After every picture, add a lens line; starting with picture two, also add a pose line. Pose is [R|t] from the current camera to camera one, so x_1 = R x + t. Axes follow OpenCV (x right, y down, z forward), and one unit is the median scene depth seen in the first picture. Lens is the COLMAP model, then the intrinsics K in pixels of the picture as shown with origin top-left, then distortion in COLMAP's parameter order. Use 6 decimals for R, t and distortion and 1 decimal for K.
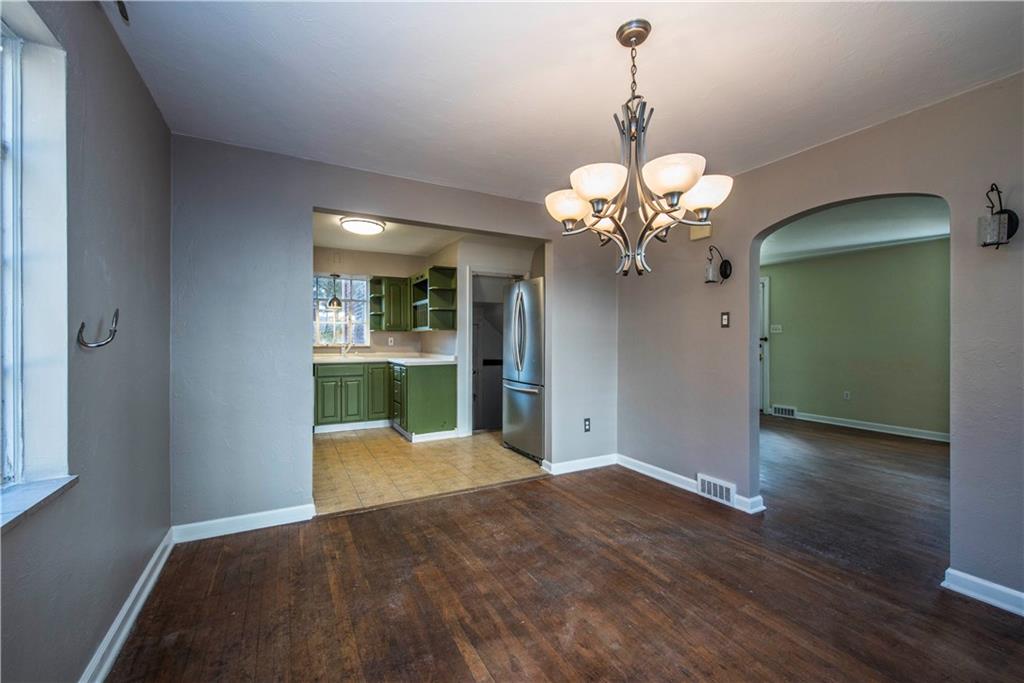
lens RADIAL K [[414.5, 0, 508.9], [0, 414.5, 340.4], [0, 0, 1]] dist [0.000158, -0.000294]
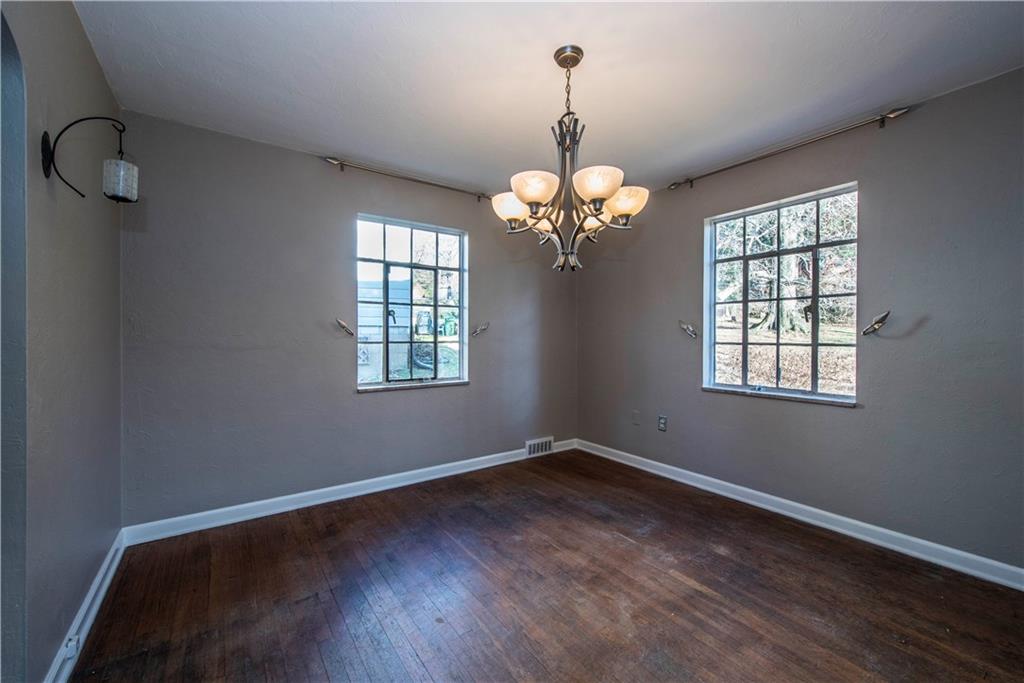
lens RADIAL K [[406.8, 0, 510.8], [0, 406.8, 338.7], [0, 0, 1]] dist [-0.000024, -0.000423]
pose [[-0.993592, -0.004330, -0.112945, 0.381271], [-0.005413, 0.999942, 0.009288, 0.007003], [0.112899, 0.009840, -0.993558, 1.373620]]
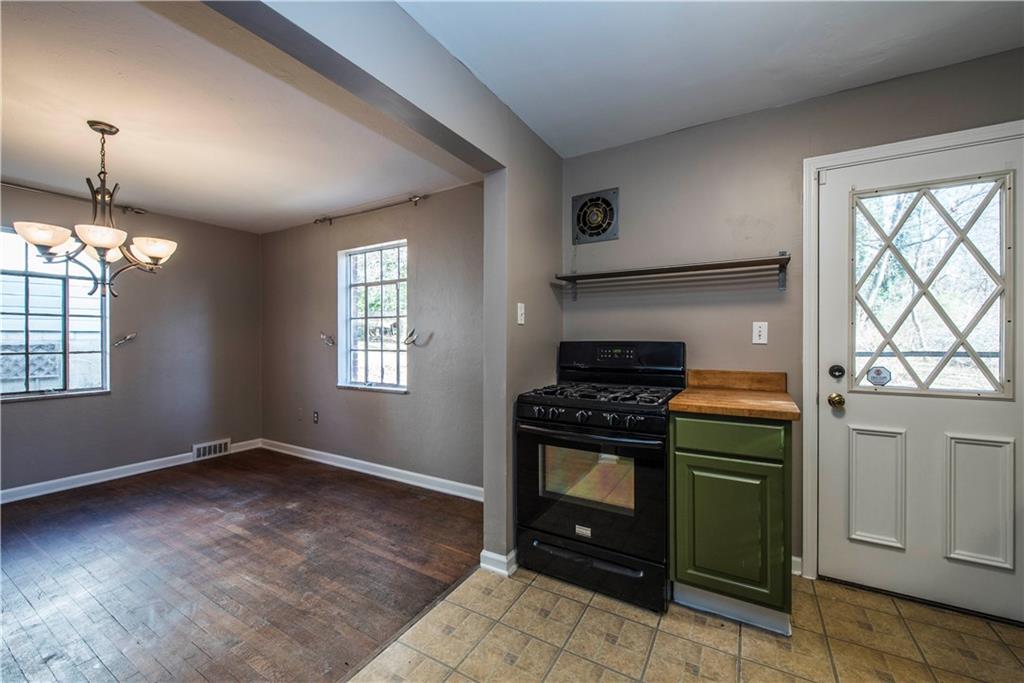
lens RADIAL K [[414.5, 0, 508.9], [0, 414.5, 340.4], [0, 0, 1]] dist [0.000158, -0.000294]
pose [[-0.865921, 0.001213, -0.500179, -0.130644], [-0.001164, 0.999989, 0.004441, -0.017415], [0.500179, 0.004428, -0.865911, 1.928459]]
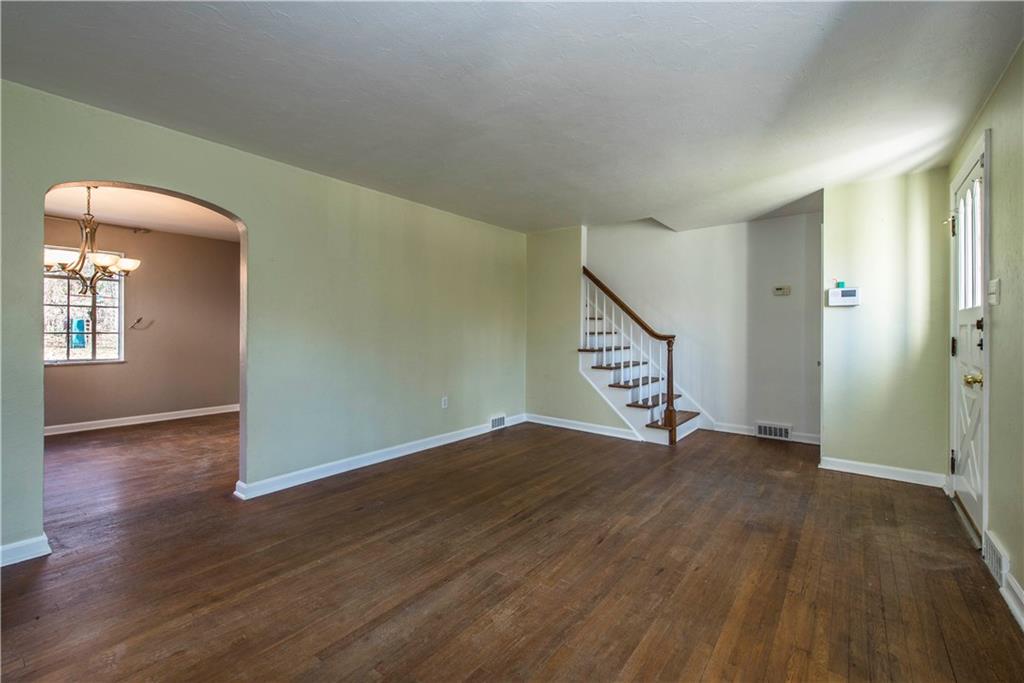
lens RADIAL K [[438.7, 0, 501.4], [0, 438.7, 328.9], [0, 0, 1]] dist [0.001140, -0.000107]
pose [[0.380799, -0.002794, -0.924654, 2.164903], [-0.004292, 0.999979, -0.004790, 0.010283], [0.924648, 0.005793, 0.380779, 1.402799]]
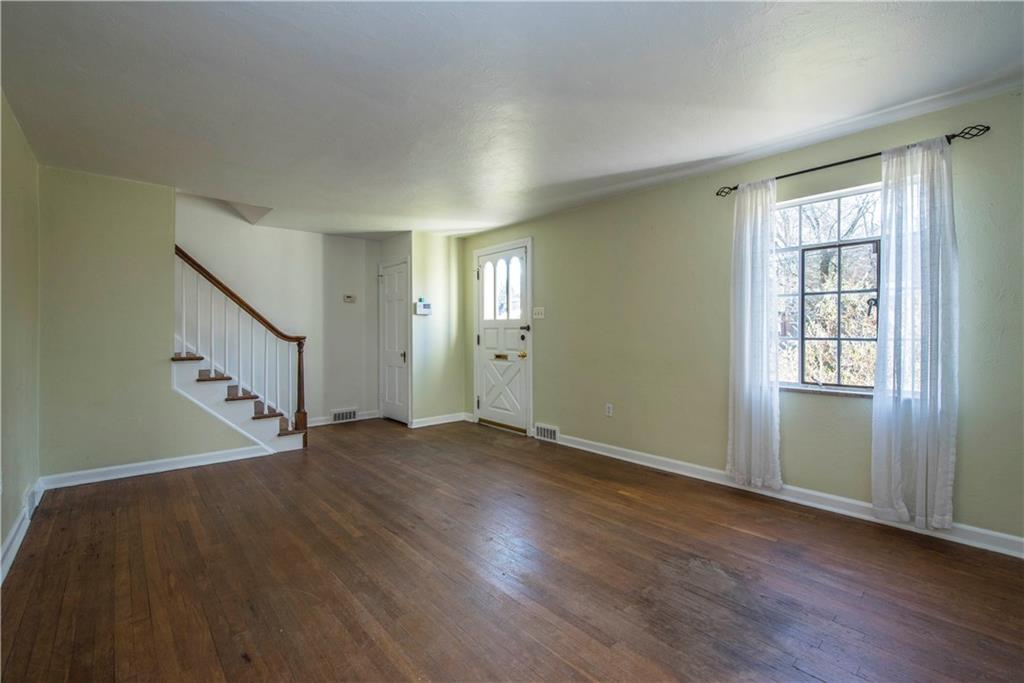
lens RADIAL K [[441.2, 0, 516.6], [0, 441.2, 335.5], [0, 0, 1]] dist [-0.001139, -0.000109]
pose [[0.972874, -0.005214, 0.231276, 1.171994], [0.003706, 0.999969, 0.006956, 0.011786], [-0.231305, -0.005910, 0.972863, 0.784907]]
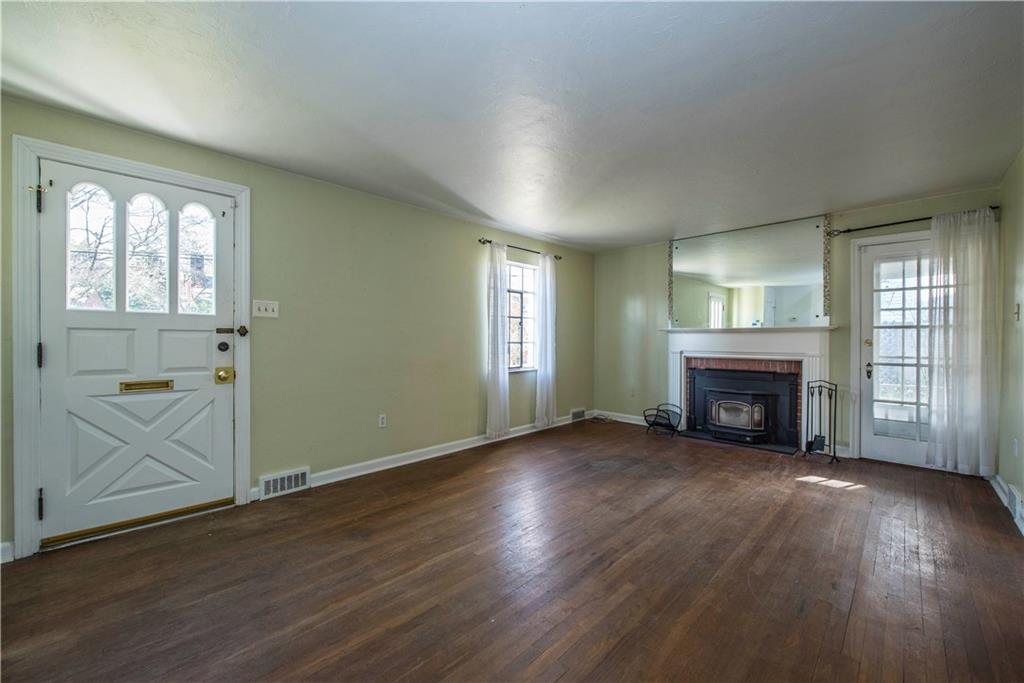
lens RADIAL K [[406.8, 0, 510.8], [0, 406.8, 338.7], [0, 0, 1]] dist [-0.000024, -0.000423]
pose [[-0.290081, -0.002837, 0.956998, 0.365554], [-0.002229, 0.999995, 0.002289, 0.009430], [-0.956999, -0.001470, -0.290086, 2.326906]]
